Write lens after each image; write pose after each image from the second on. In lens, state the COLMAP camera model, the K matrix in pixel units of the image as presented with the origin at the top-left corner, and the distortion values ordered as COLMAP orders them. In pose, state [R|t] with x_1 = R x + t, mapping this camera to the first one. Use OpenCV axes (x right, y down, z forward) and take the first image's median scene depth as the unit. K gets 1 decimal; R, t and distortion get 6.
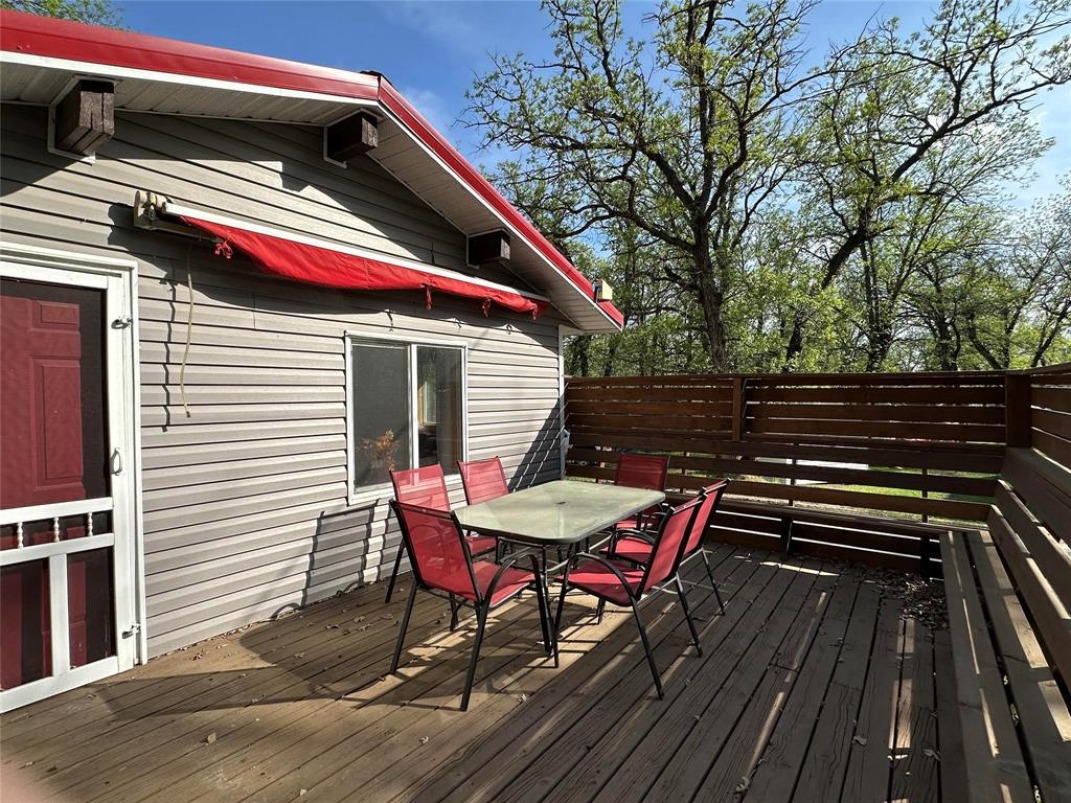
lens RADIAL K [[523.9, 0, 543.4], [0, 523.9, 402.6], [0, 0, 1]] dist [-0.004197, -0.000628]
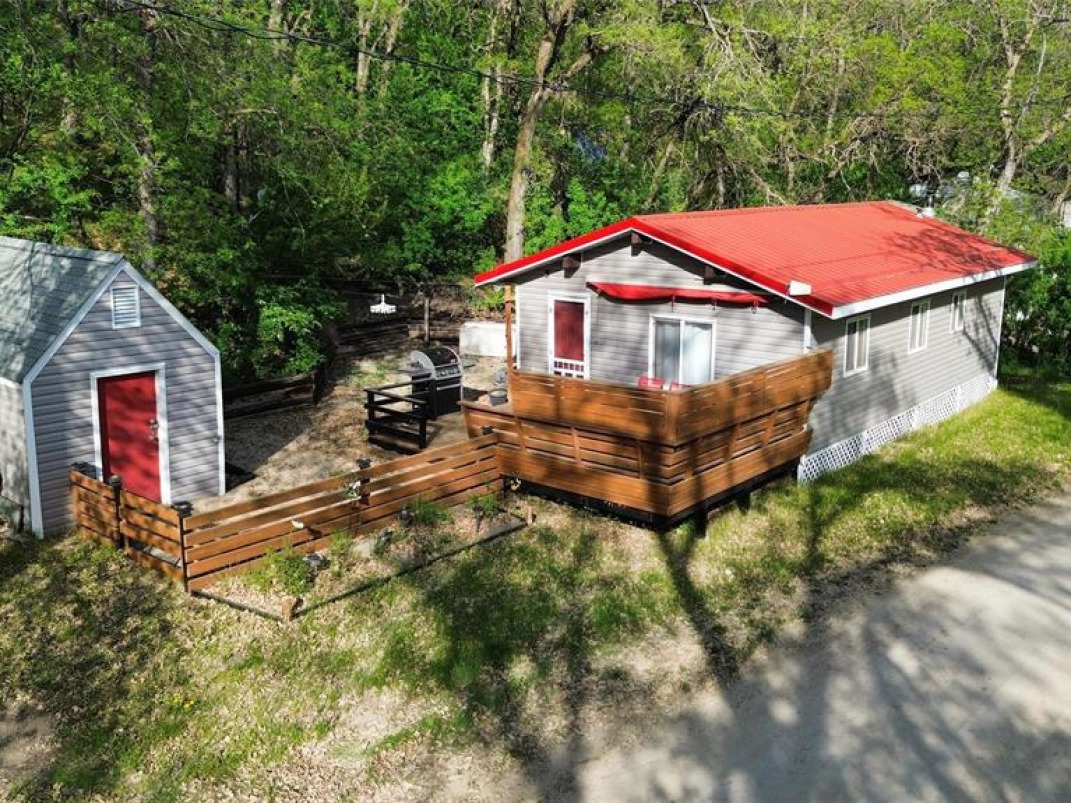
lens RADIAL K [[1003.1, 0, 532.0], [0, 1003.1, 407.5], [0, 0, 1]] dist [0.088462, 0.000000]
pose [[-0.096600, 0.222419, -0.970154, 4.464115], [-0.020107, 0.974077, 0.225321, -0.793365], [0.995120, 0.041272, -0.089624, 0.978356]]
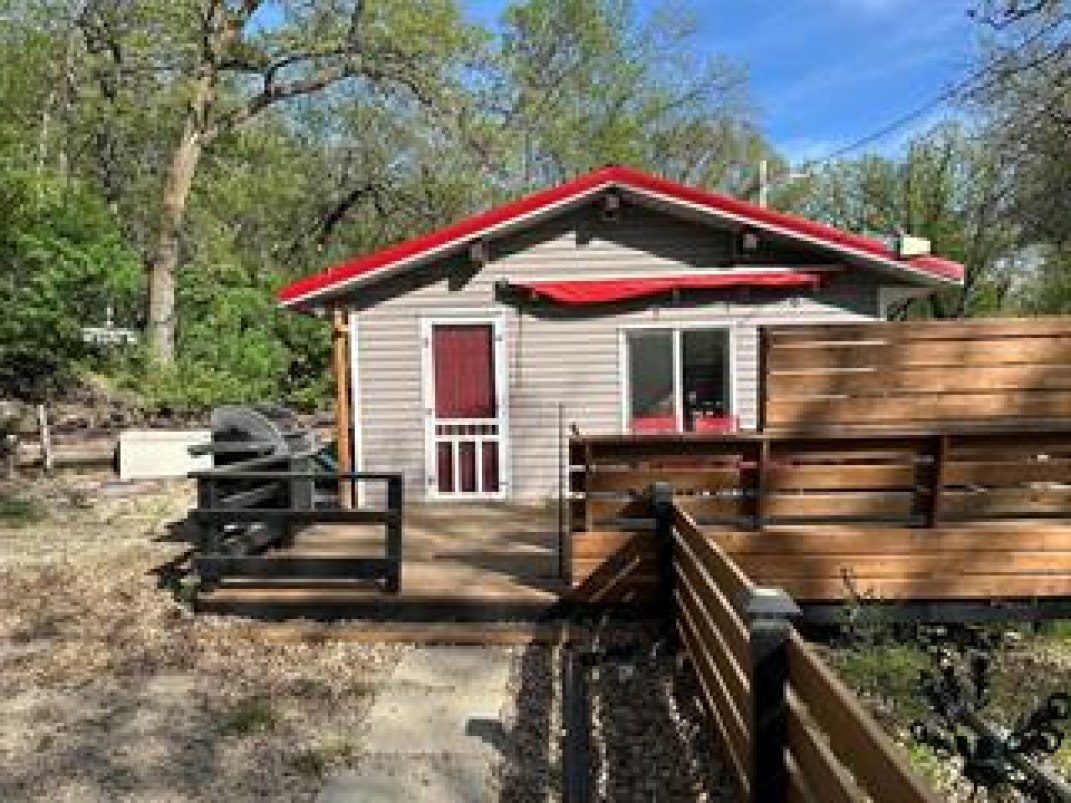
lens RADIAL K [[748.3, 0, 538.8], [0, 748.3, 409.8], [0, 0, 1]] dist [0.025586, -0.018497]
pose [[0.547367, 0.016316, -0.836733, 1.440641], [0.009292, 0.999630, 0.025570, 0.051133], [0.836841, -0.021771, 0.547013, -0.427642]]
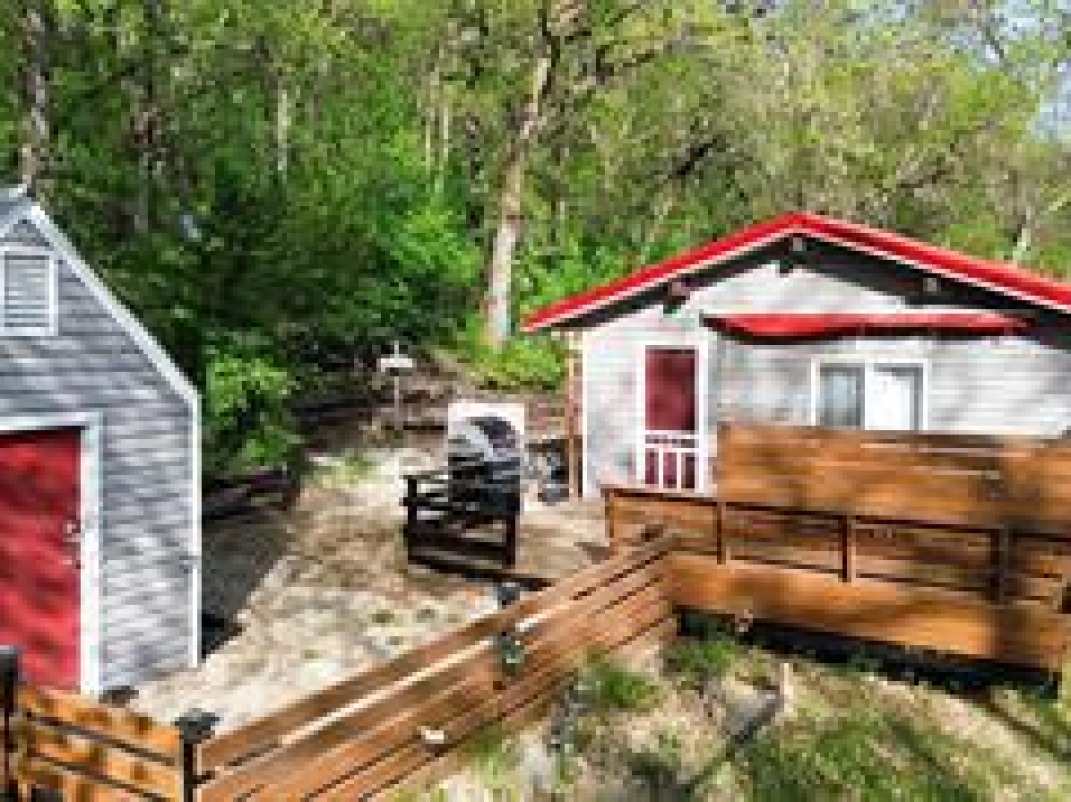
lens RADIAL K [[1003.1, 0, 537.0], [0, 1003.1, 401.1], [0, 0, 1]] dist [0.088462, 0.000000]
pose [[0.060785, 0.092106, -0.993892, 2.871028], [-0.020953, 0.995632, 0.090986, -0.290839], [0.997931, 0.015294, 0.062450, -0.018513]]
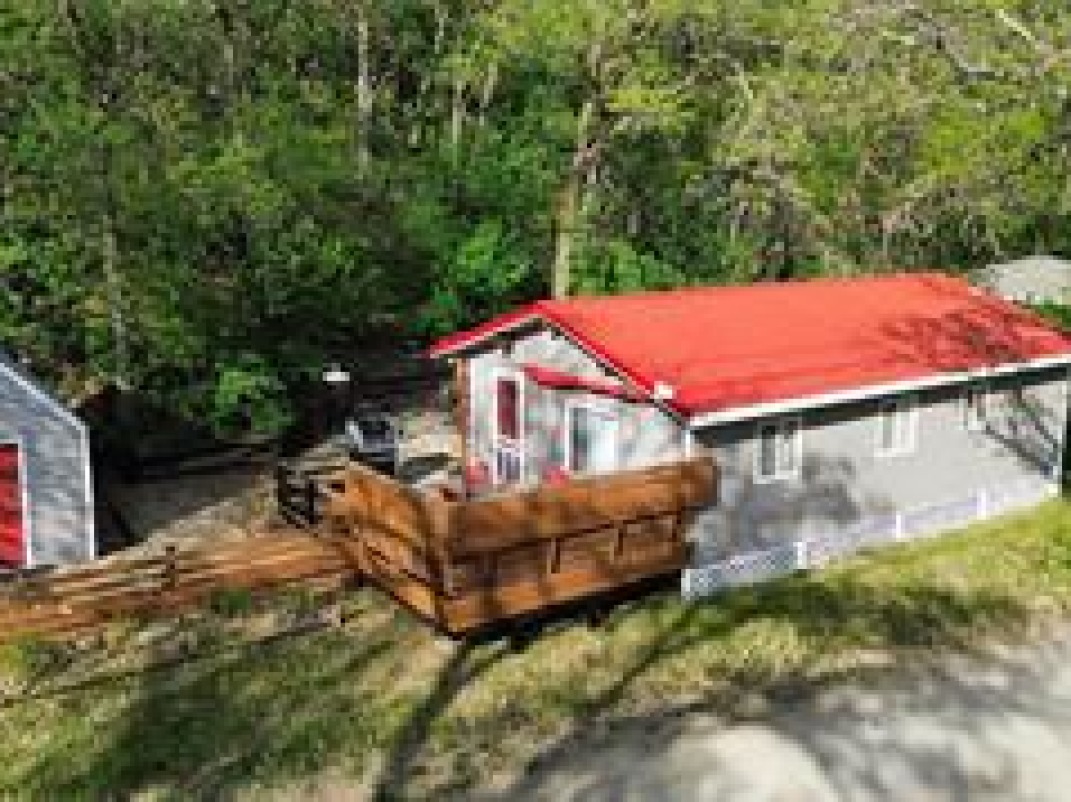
lens RADIAL K [[1003.1, 0, 540.7], [0, 1003.1, 399.2], [0, 0, 1]] dist [0.088462, 0.000000]
pose [[-0.360507, 0.185672, -0.914090, 3.866328], [-0.019597, 0.978264, 0.206436, -1.111262], [0.932551, 0.092335, -0.349032, 2.604903]]
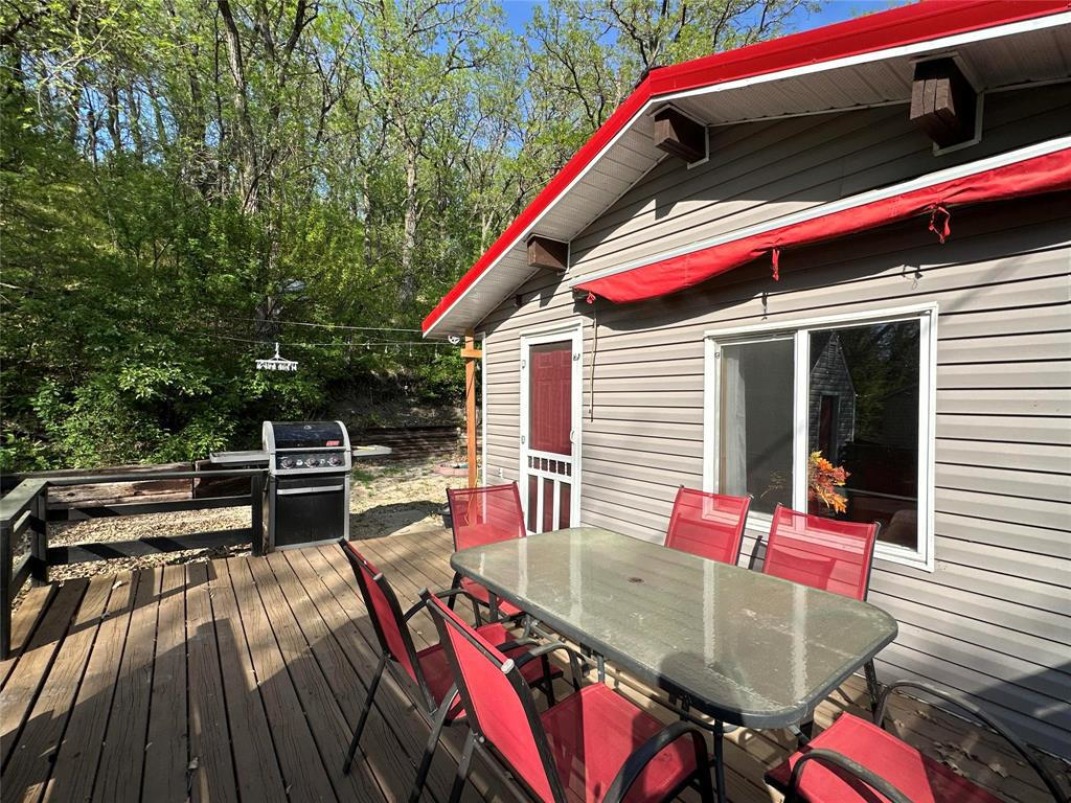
lens RADIAL K [[503.6, 0, 530.8], [0, 503.6, 402.7], [0, 0, 1]] dist [-0.003027, 0.000142]
pose [[-0.334148, 0.002888, -0.942516, 0.633666], [-0.030693, 0.999432, 0.013944, -0.015117], [0.942021, 0.033588, -0.333869, 1.102722]]
